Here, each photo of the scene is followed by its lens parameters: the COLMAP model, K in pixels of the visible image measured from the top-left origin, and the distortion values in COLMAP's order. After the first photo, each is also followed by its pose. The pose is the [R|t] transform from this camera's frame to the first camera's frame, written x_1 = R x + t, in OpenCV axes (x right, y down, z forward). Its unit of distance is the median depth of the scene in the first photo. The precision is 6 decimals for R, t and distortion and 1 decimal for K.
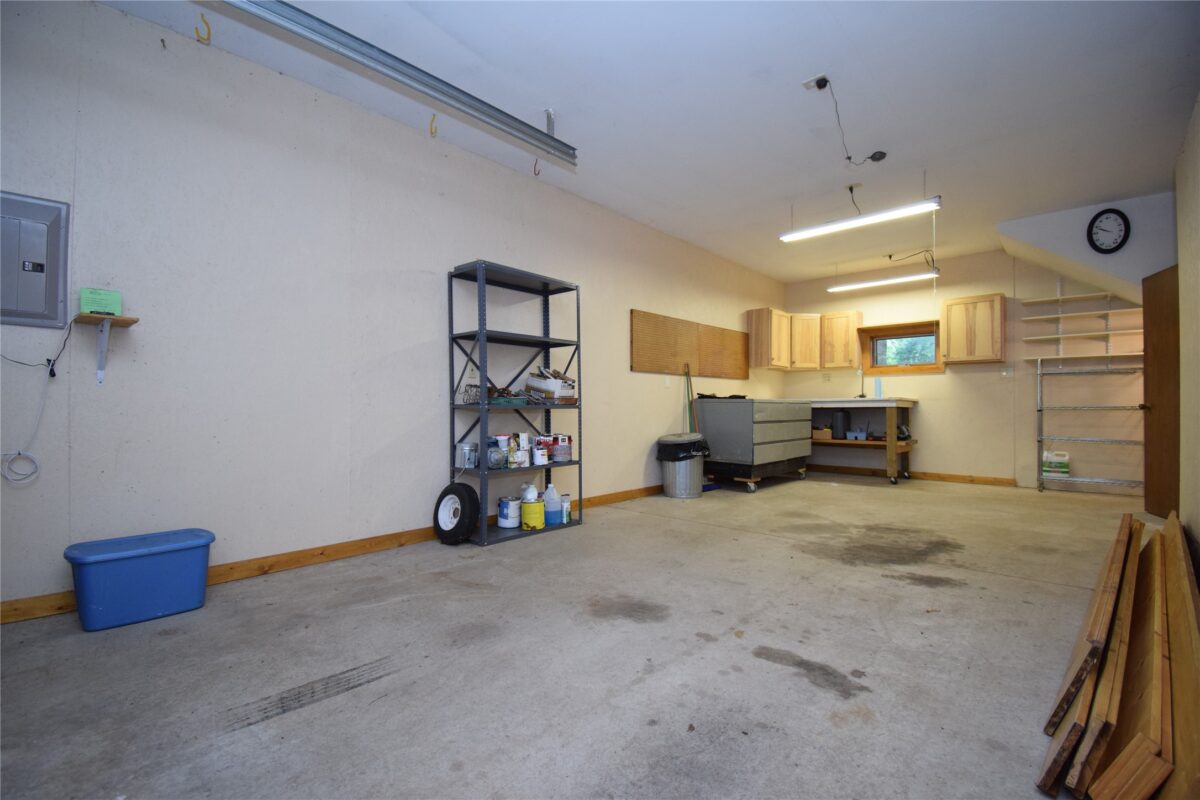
lens RADIAL K [[518.3, 0, 602.1], [0, 518.3, 410.2], [0, 0, 1]] dist [0.000251, 0.000067]
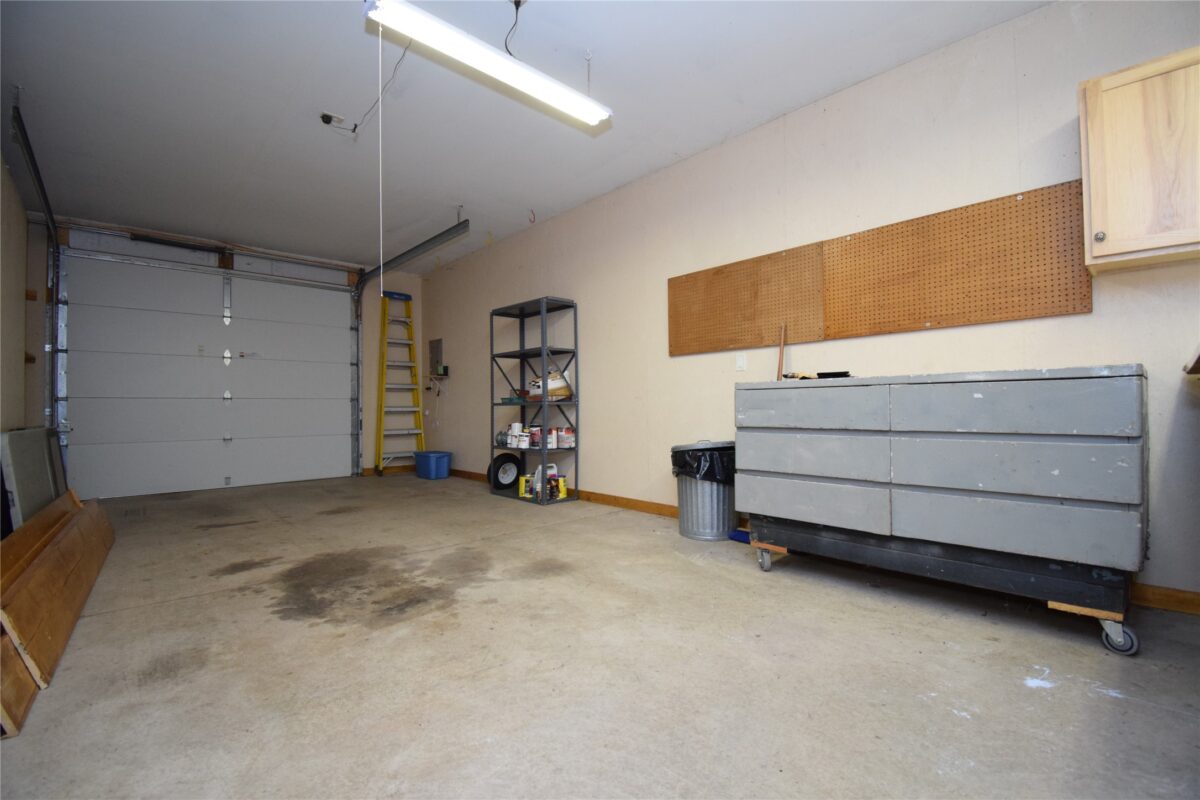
lens RADIAL K [[527.5, 0, 600.0], [0, 527.5, 400.0], [0, 0, 1]] dist [0.000727, -0.007515]
pose [[-0.070877, -0.018606, -0.997312, 1.301314], [0.000379, 0.999825, -0.018680, 0.010457], [0.997485, -0.001702, -0.070857, 1.419368]]
